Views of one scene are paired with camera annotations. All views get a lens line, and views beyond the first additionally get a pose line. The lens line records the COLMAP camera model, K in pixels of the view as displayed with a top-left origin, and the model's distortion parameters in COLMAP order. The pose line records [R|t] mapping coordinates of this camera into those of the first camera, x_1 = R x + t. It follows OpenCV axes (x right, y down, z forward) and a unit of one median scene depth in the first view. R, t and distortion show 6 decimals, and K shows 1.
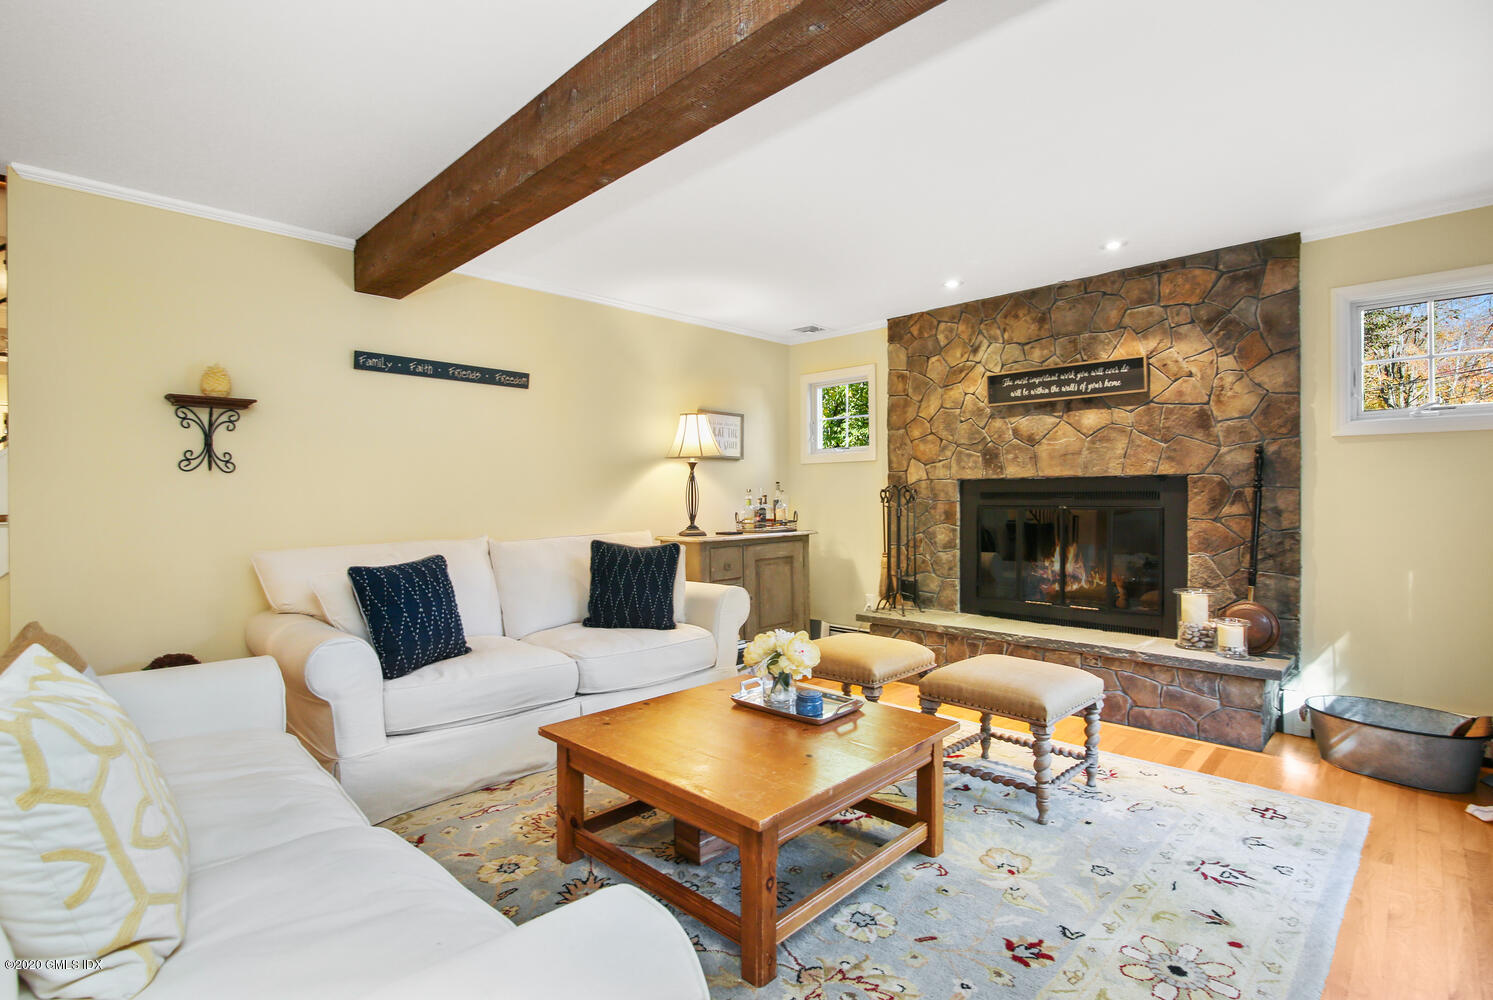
lens RADIAL K [[691.2, 0, 775.2], [0, 691.2, 499.4], [0, 0, 1]] dist [-0.016076, 0.000940]
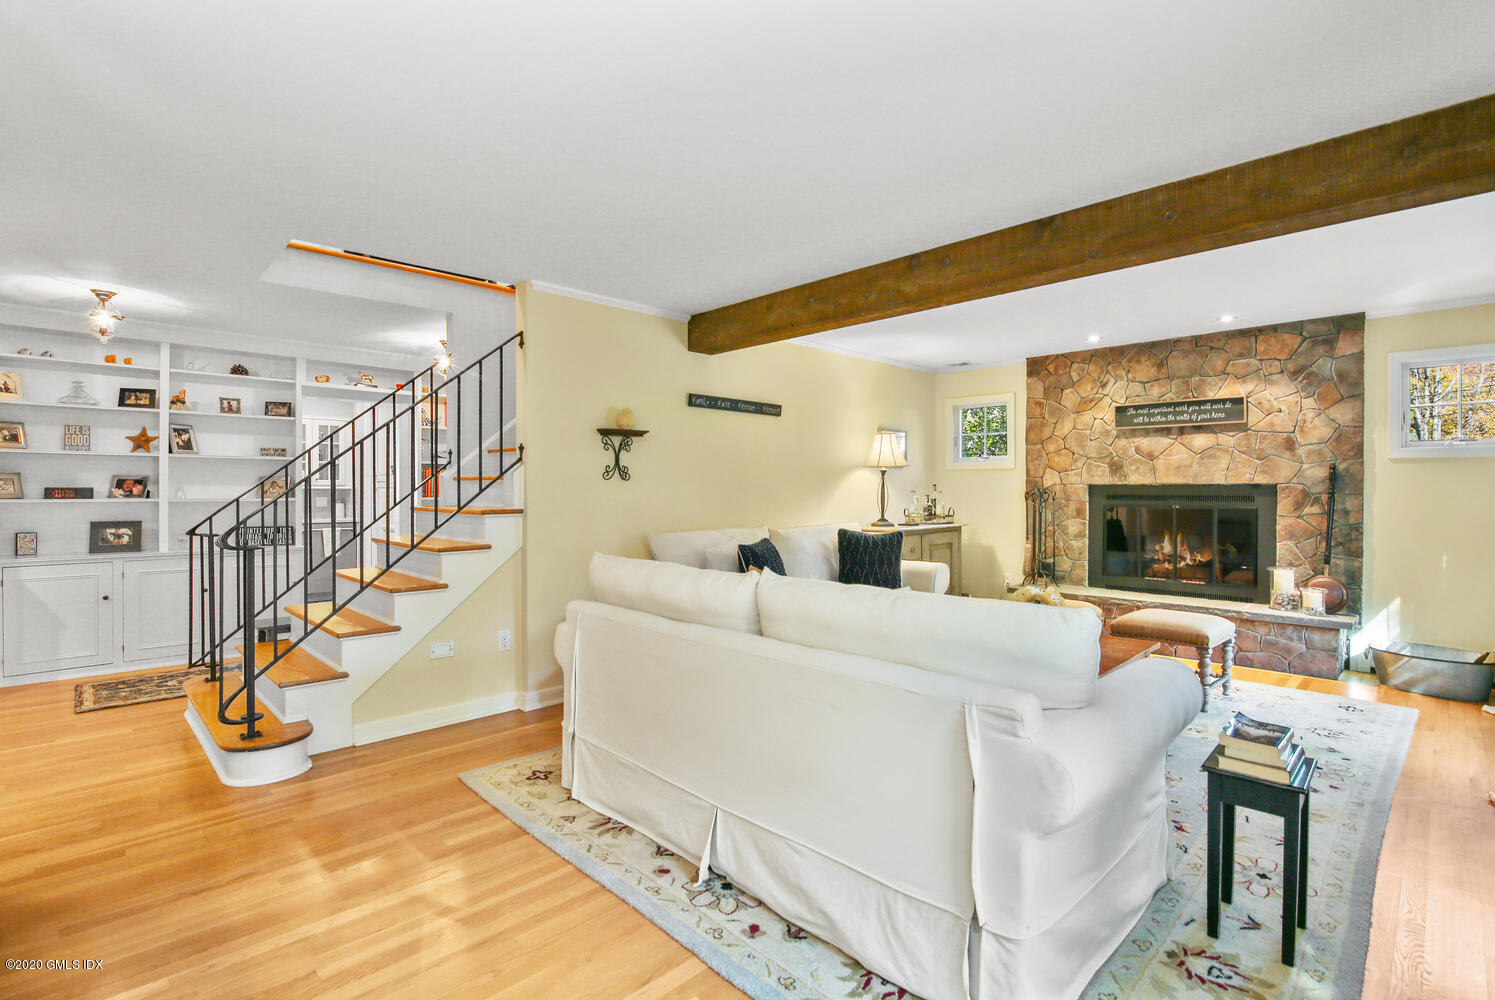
lens RADIAL K [[692.1, 0, 768.8], [0, 692.1, 493.3], [0, 0, 1]] dist [-0.016076, 0.000940]
pose [[0.999724, 0.006645, -0.022527, -0.379405], [-0.006618, 0.999977, 0.001281, -0.012405], [0.022535, -0.001131, 0.999745, -0.386562]]
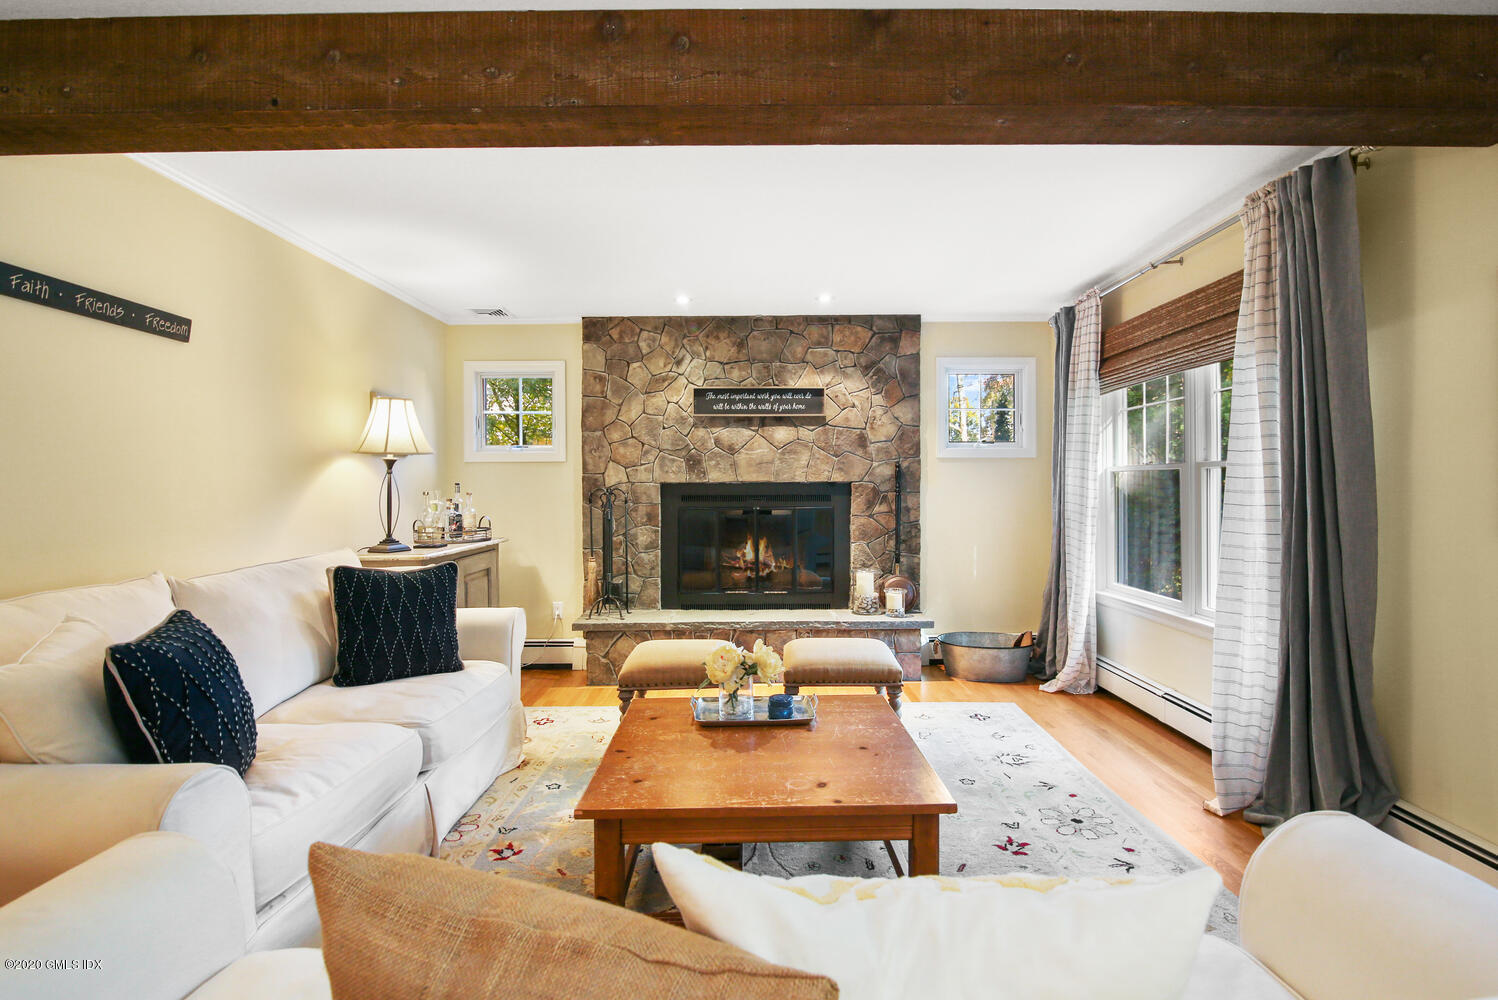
lens RADIAL K [[693.5, 0, 740.0], [0, 693.5, 490.9], [0, 0, 1]] dist [-0.016076, 0.000940]
pose [[0.729424, -0.001941, 0.684059, -0.457755], [0.004203, 0.999990, -0.001644, -0.017994], [-0.684049, 0.004074, 0.729425, 0.183206]]
